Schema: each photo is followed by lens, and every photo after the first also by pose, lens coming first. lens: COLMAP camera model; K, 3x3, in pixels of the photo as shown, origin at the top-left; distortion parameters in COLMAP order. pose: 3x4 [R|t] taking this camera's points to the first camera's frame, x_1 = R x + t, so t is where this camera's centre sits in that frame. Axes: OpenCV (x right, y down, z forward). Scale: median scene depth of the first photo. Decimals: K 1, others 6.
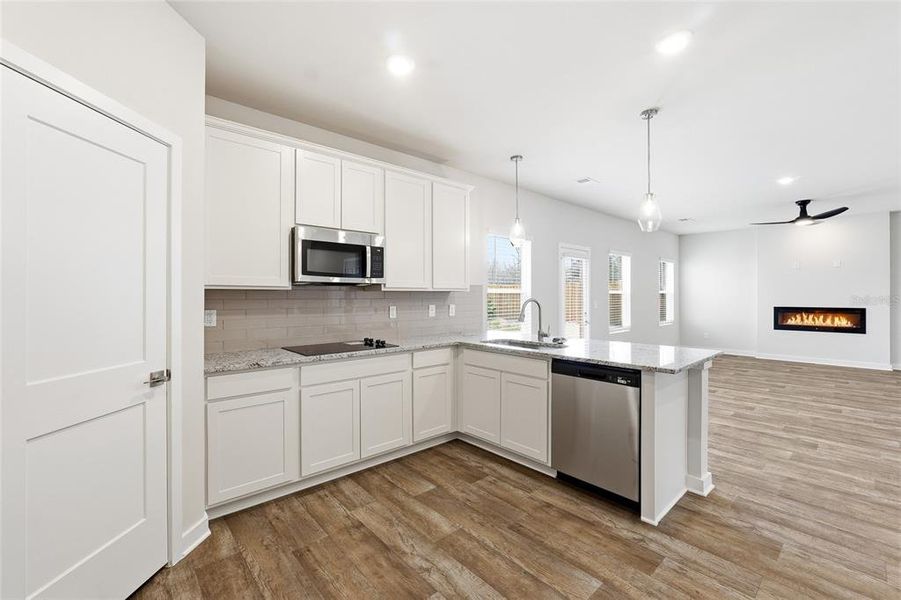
lens RADIAL K [[378.6, 0, 451.2], [0, 378.6, 295.1], [0, 0, 1]] dist [-0.012222, 0.000767]
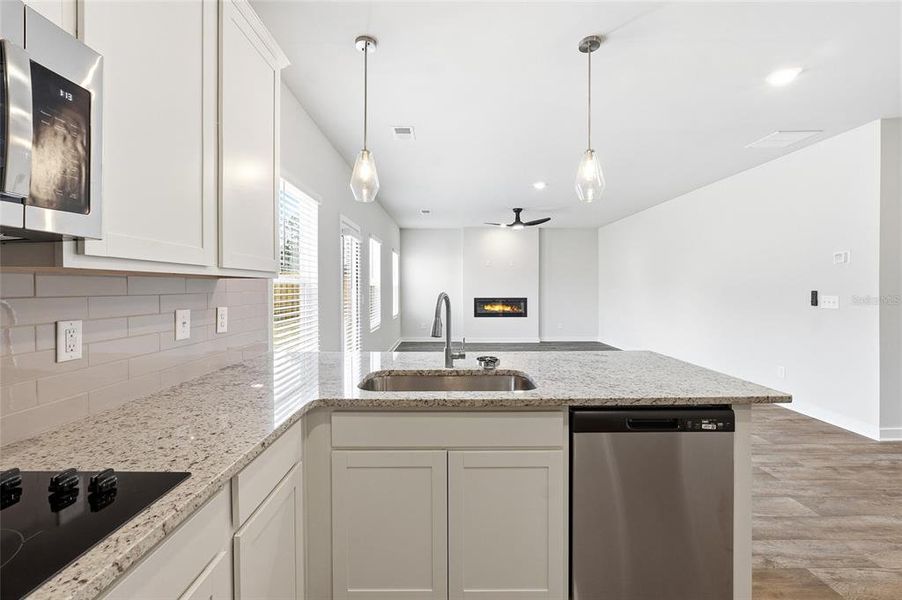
lens RADIAL K [[379.0, 0, 446.5], [0, 379.0, 288.5], [0, 0, 1]] dist [-0.012222, 0.000767]
pose [[0.659700, 0.000604, 0.751529, -0.218356], [-0.001833, 0.999998, 0.000805, 0.003104], [-0.751527, -0.001909, 0.659700, 0.692666]]
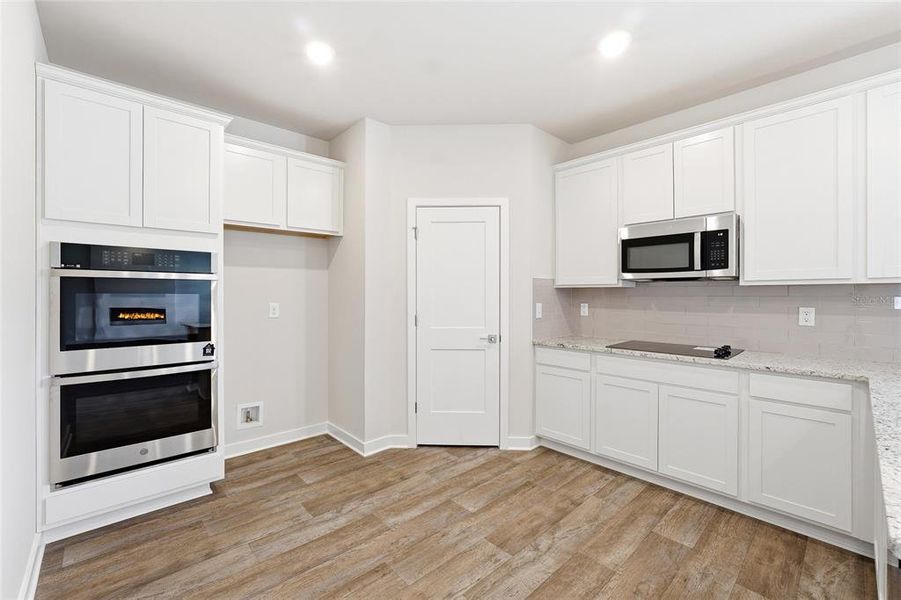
lens RADIAL K [[378.6, 0, 450.7], [0, 378.6, 297.6], [0, 0, 1]] dist [-0.012222, 0.000767]
pose [[0.023934, 0.012812, -0.999631, 0.603624], [0.006888, 0.999892, 0.012980, -0.000907], [0.999690, -0.007196, 0.023843, 0.447448]]
